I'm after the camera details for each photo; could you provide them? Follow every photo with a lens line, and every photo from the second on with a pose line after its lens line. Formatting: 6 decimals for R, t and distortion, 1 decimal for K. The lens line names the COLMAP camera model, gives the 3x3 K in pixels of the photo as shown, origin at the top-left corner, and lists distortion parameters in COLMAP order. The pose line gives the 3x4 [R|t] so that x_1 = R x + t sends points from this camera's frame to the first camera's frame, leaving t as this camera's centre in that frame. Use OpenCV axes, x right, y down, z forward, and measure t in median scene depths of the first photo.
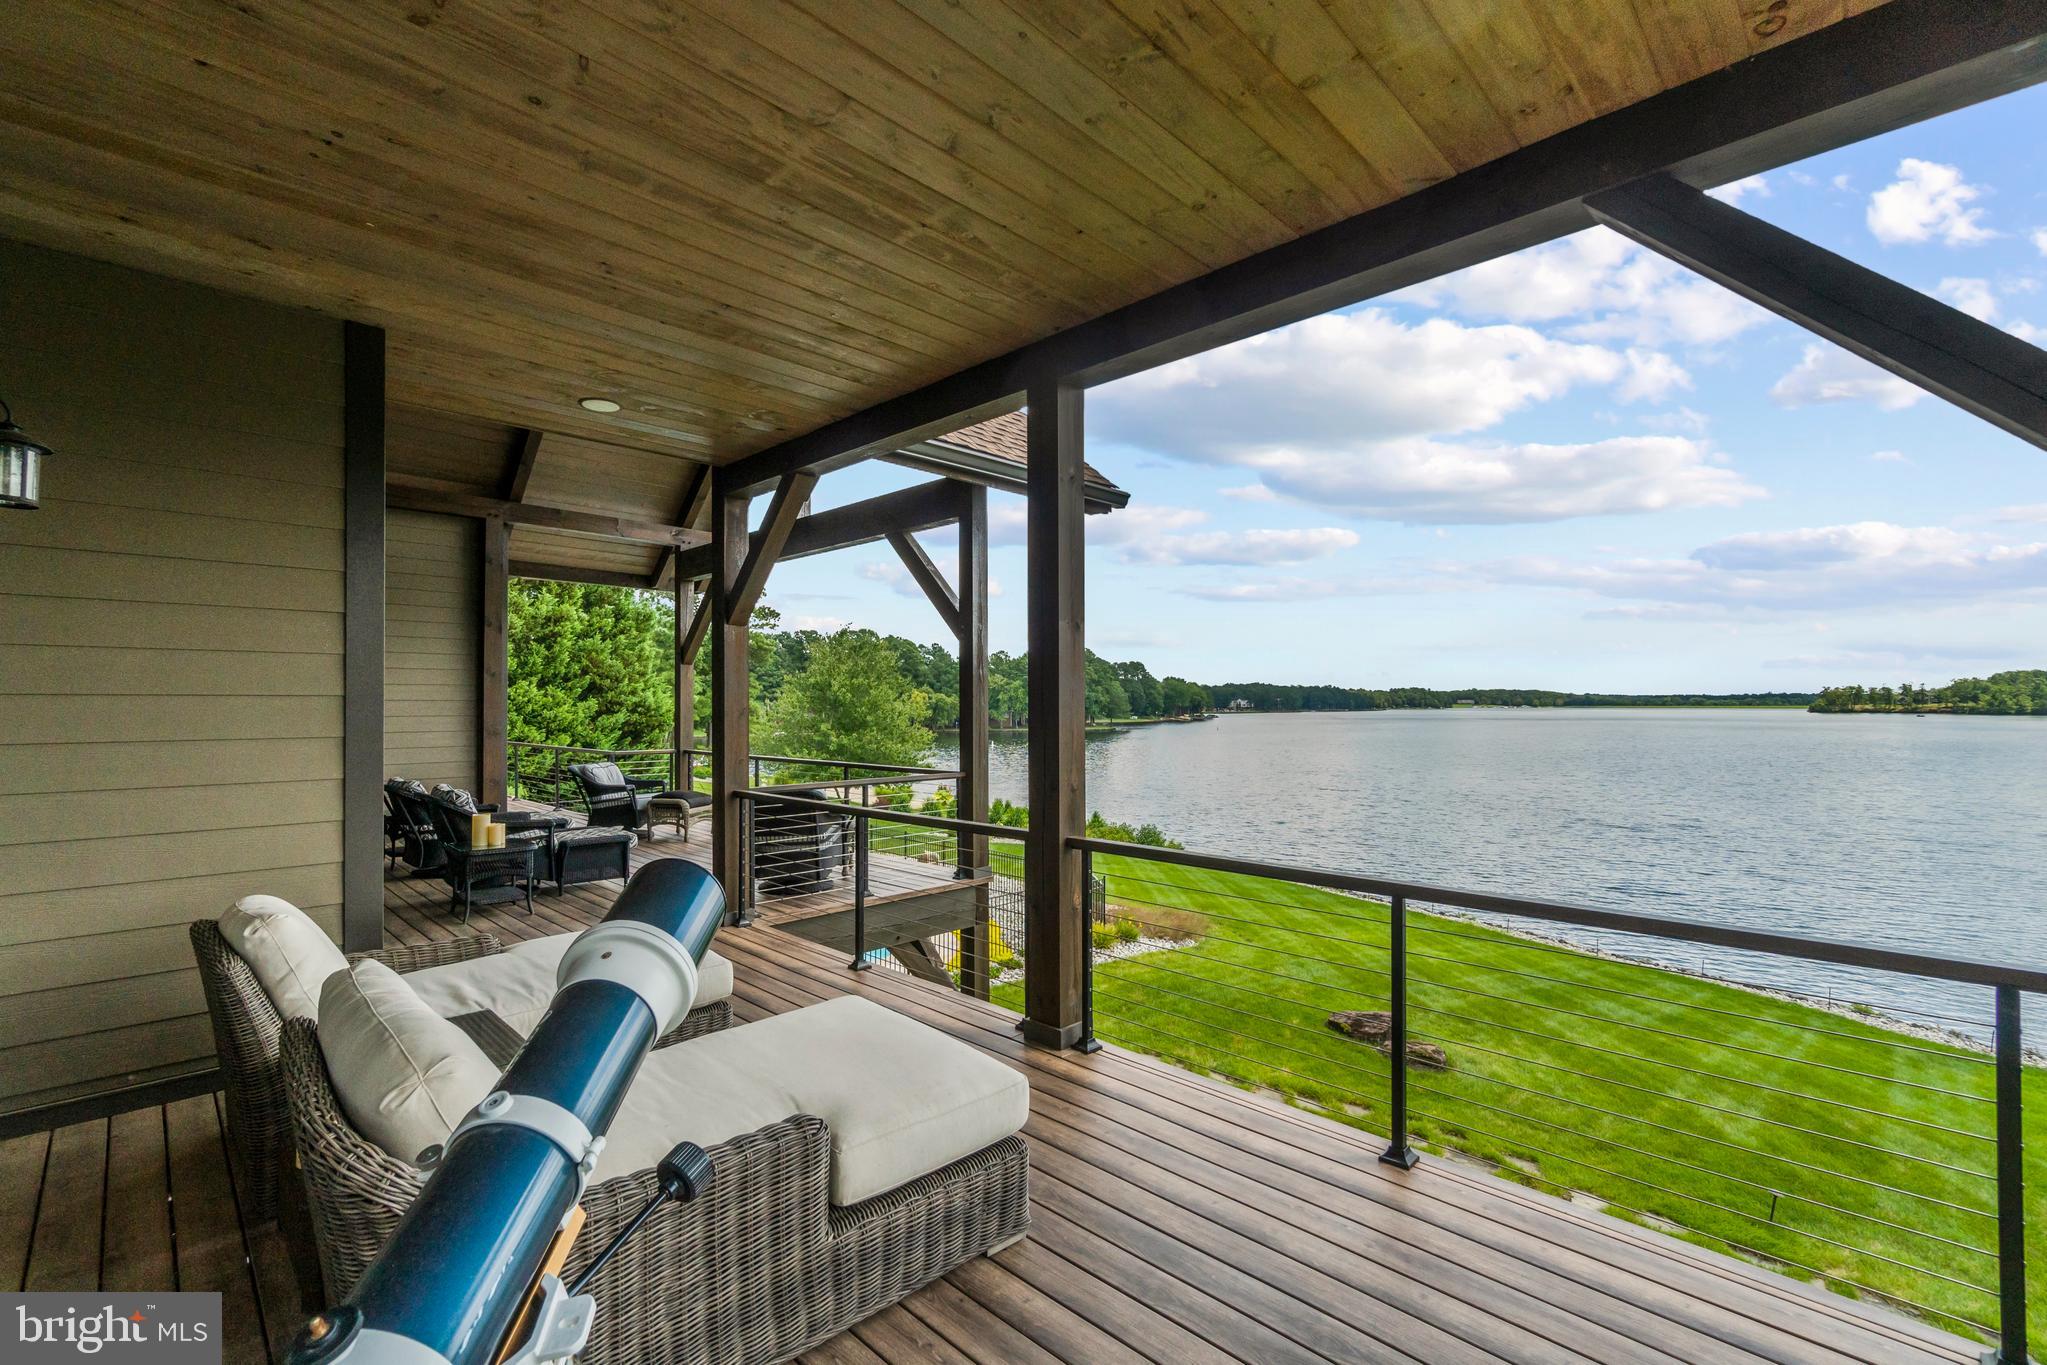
lens RADIAL K [[887.4, 0, 1006.5], [0, 887.4, 697.0], [0, 0, 1]] dist [-0.001215, 0.000249]
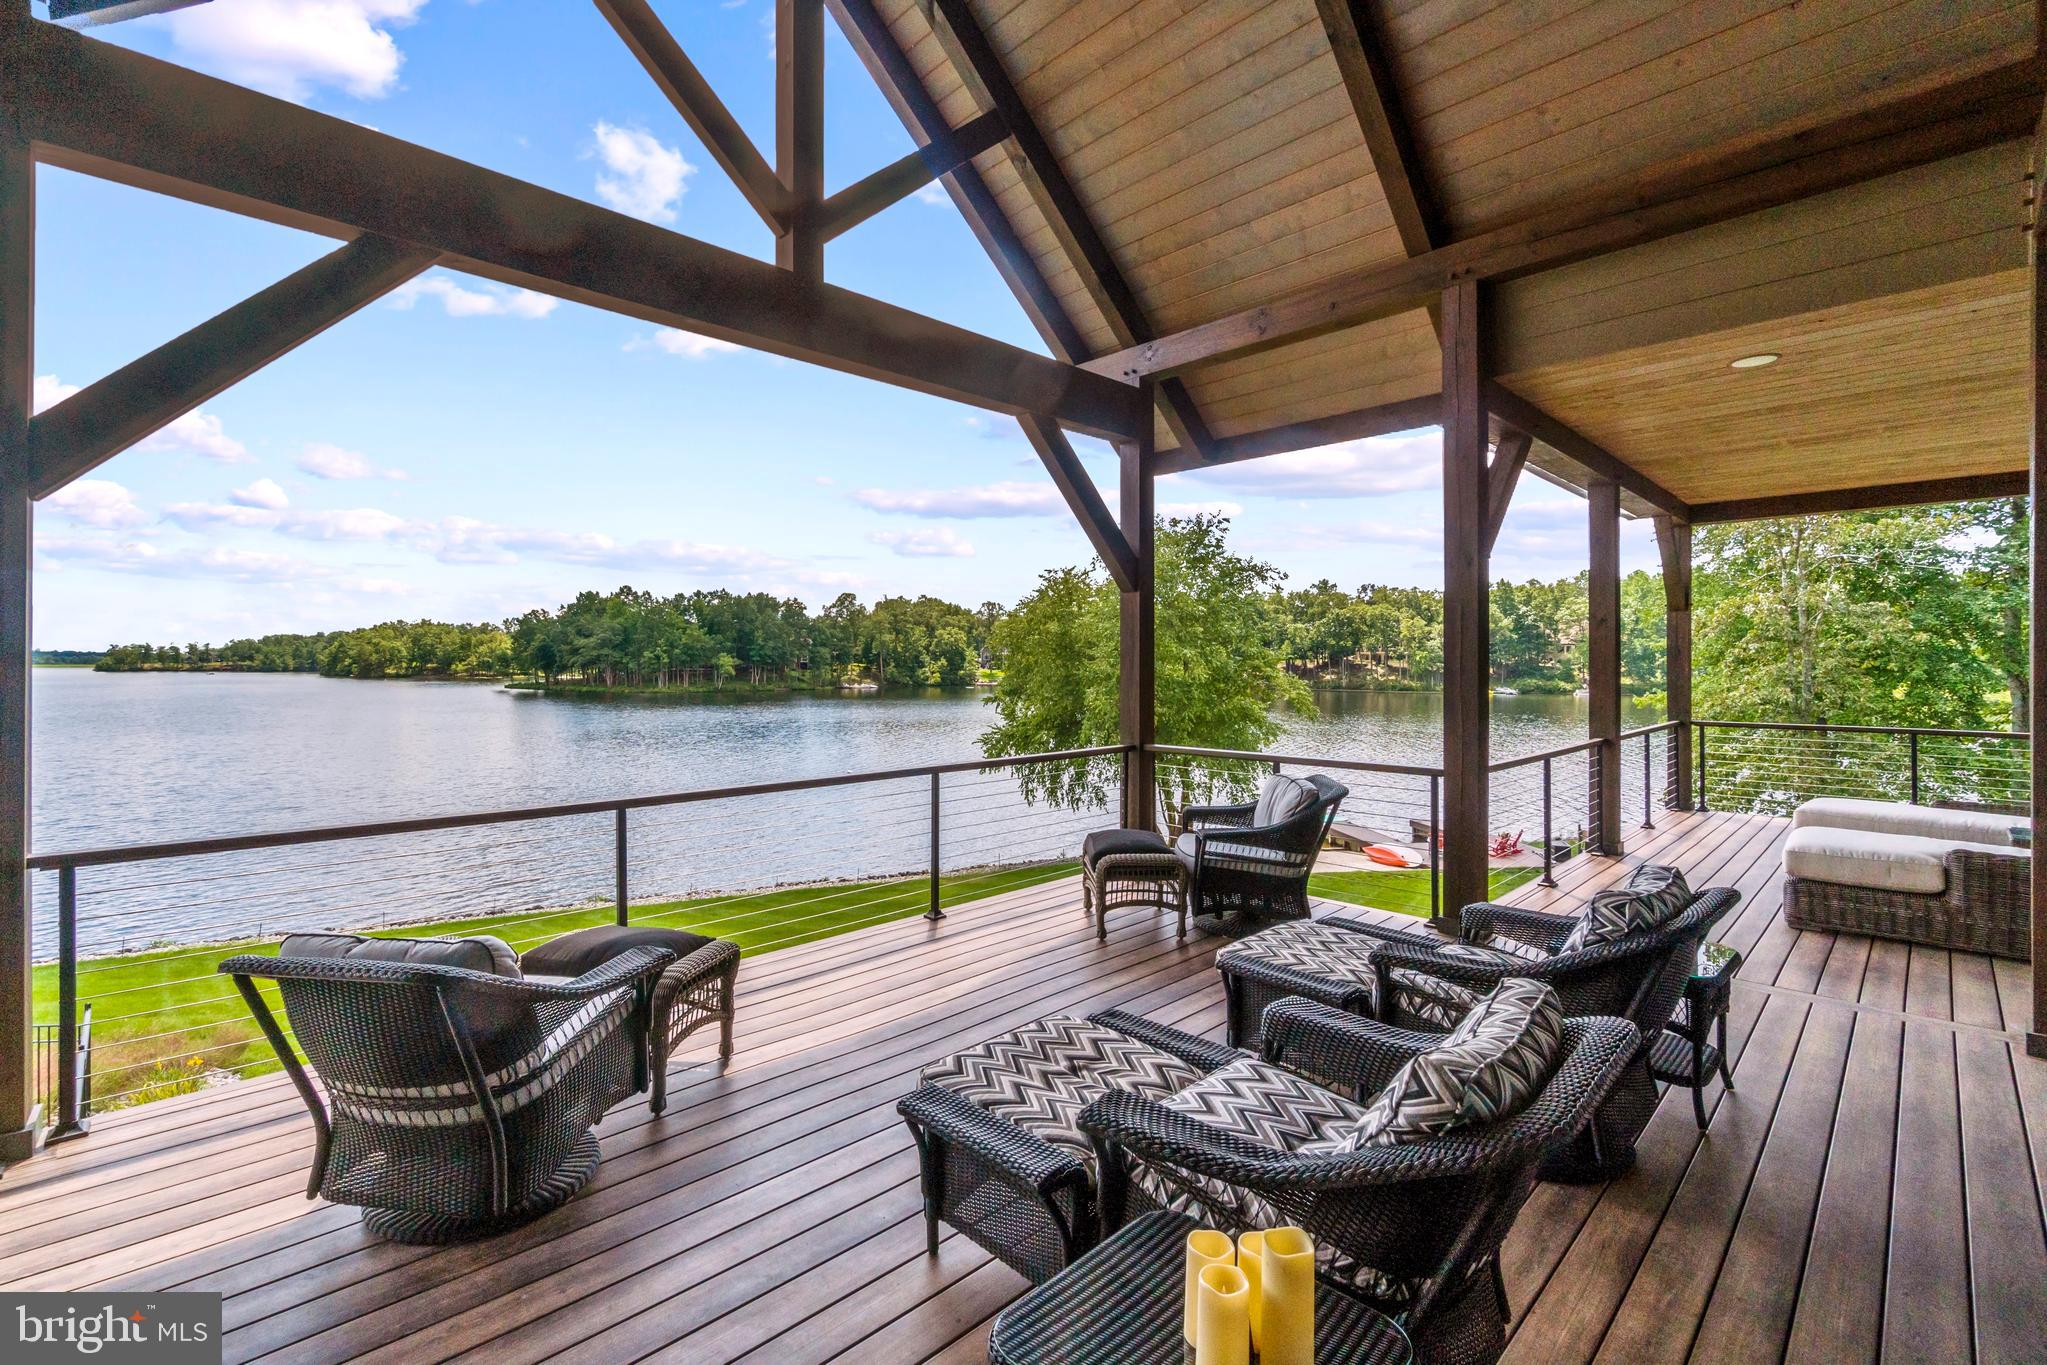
lens RADIAL K [[887.4, 0, 1002.3], [0, 887.4, 669.7], [0, 0, 1]] dist [-0.001215, 0.000249]
pose [[0.027210, -0.007555, 0.999601, -0.245817], [-0.008346, 0.999935, 0.007785, 0.002268], [-0.999595, -0.008554, 0.027145, 0.304729]]
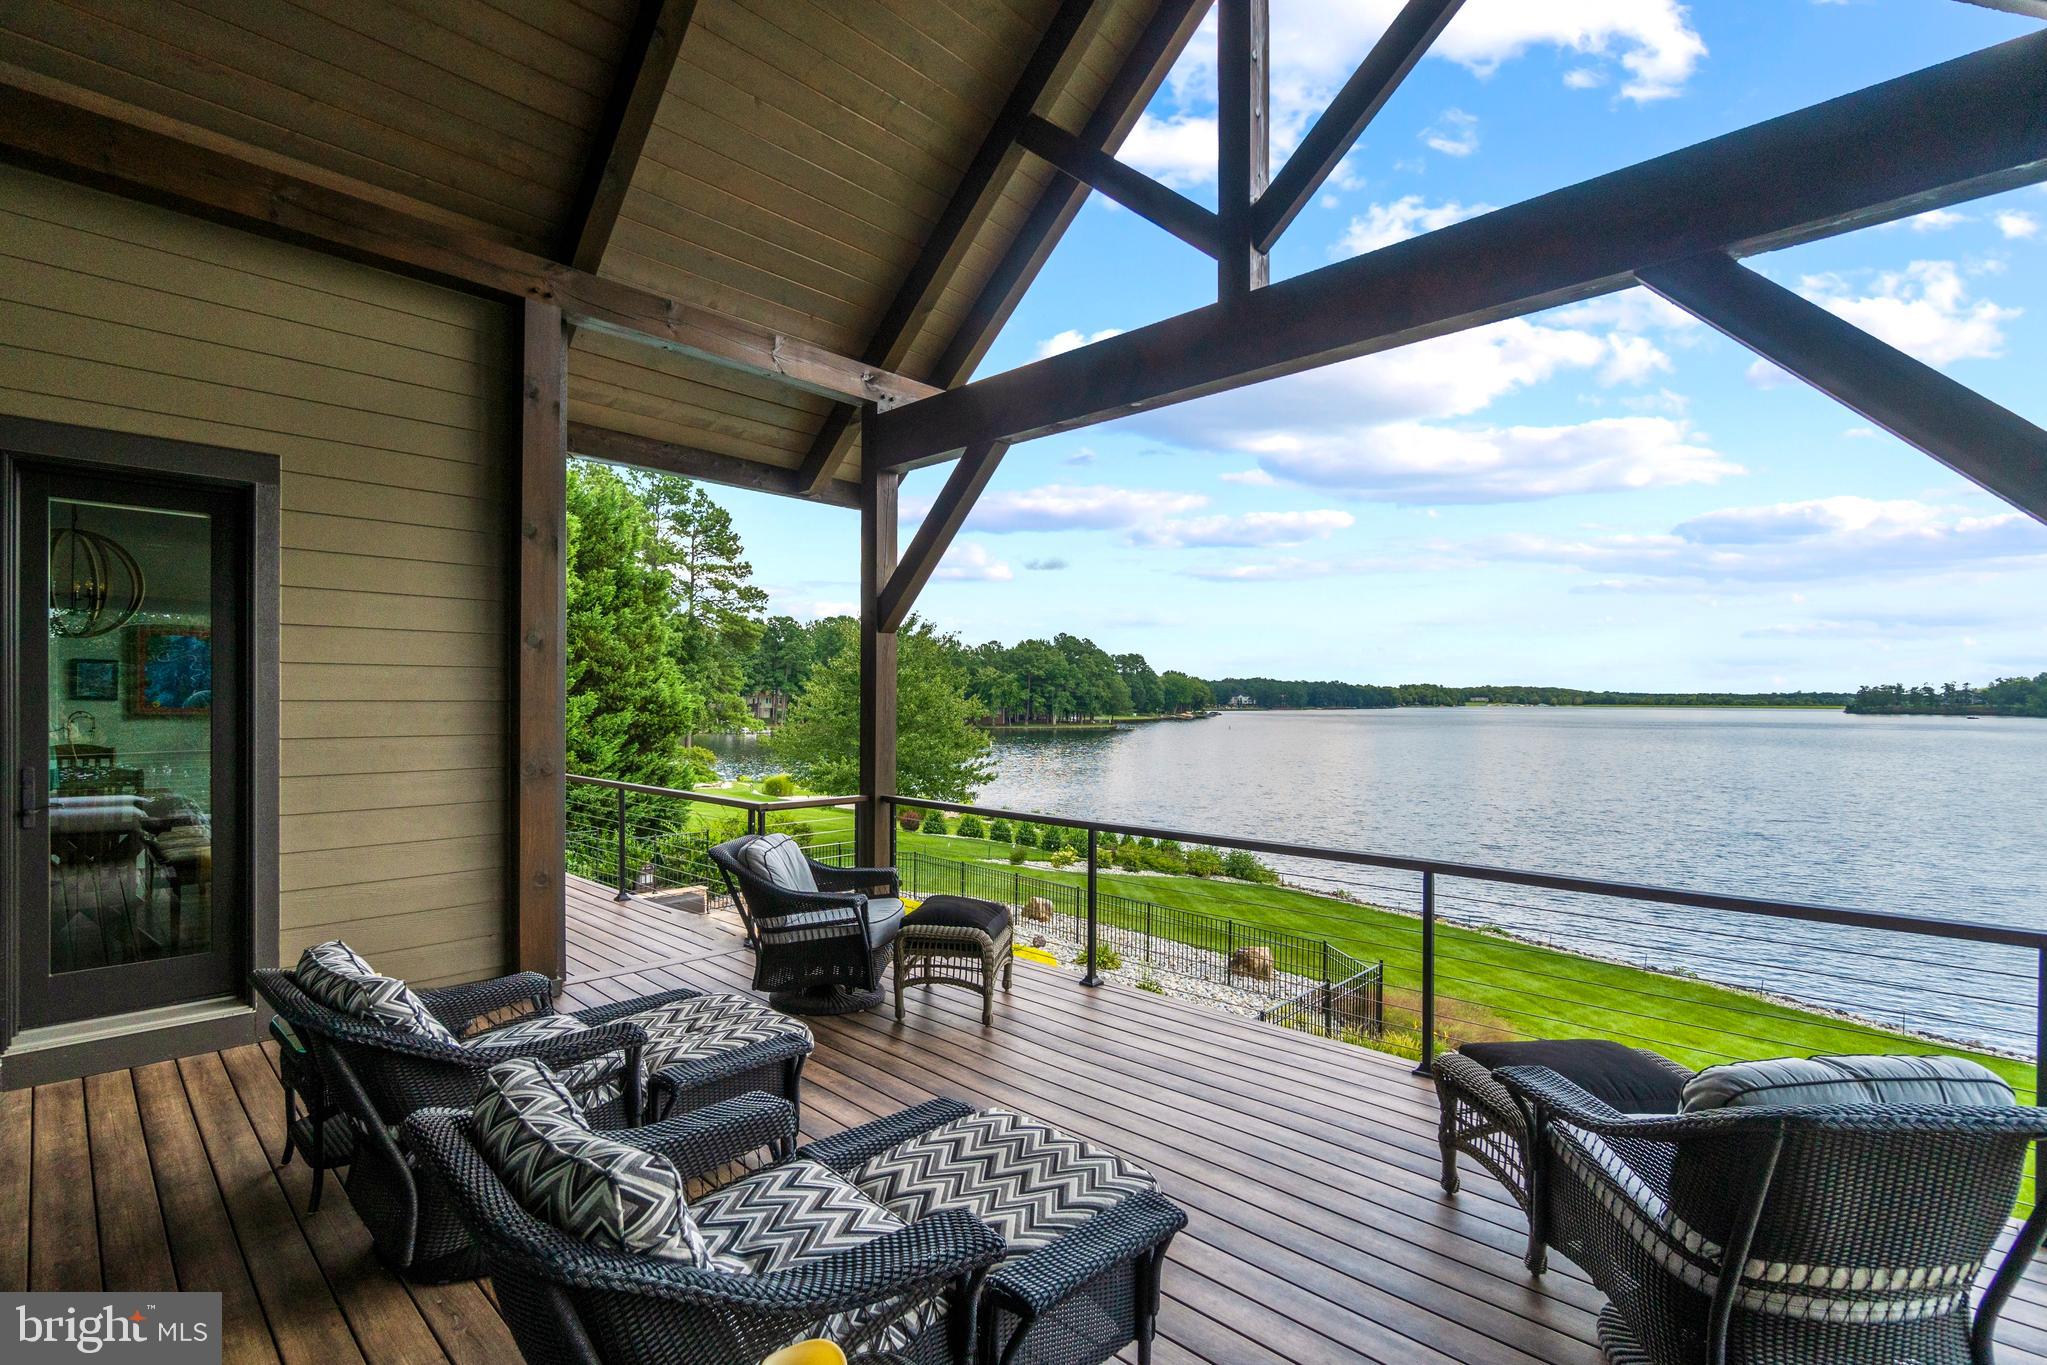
lens RADIAL K [[953.0, 0, 997.6], [0, 953.0, 708.1], [0, 0, 1]] dist [-0.009232, 0.003275]
pose [[0.999916, 0.006328, 0.011295, -0.125197], [-0.006526, 0.999823, 0.017650, -0.000870], [-0.011182, -0.017723, 0.999780, 0.182070]]
